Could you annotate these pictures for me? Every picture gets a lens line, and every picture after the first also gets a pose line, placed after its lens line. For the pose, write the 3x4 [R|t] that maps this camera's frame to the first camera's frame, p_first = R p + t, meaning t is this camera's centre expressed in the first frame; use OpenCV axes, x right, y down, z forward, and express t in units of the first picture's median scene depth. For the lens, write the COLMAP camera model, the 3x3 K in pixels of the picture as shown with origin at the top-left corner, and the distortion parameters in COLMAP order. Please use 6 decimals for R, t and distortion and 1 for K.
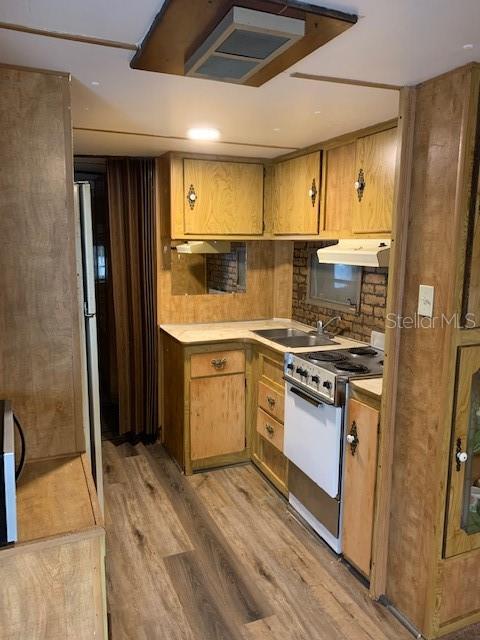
lens RADIAL K [[486.7, 0, 240.0], [0, 486.7, 320.0], [0, 0, 1]] dist [0.002681, -0.094370]
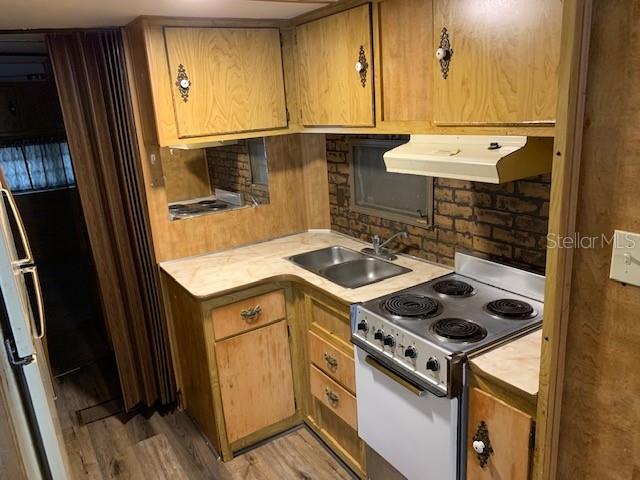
lens RADIAL K [[486.7, 0, 320.0], [0, 486.7, 240.0], [0, 0, 1]] dist [0.002681, -0.094370]
pose [[0.981977, -0.117655, 0.147911, -0.036710], [0.101357, 0.988378, 0.113297, -0.092505], [-0.159522, -0.096263, 0.982490, 0.277151]]
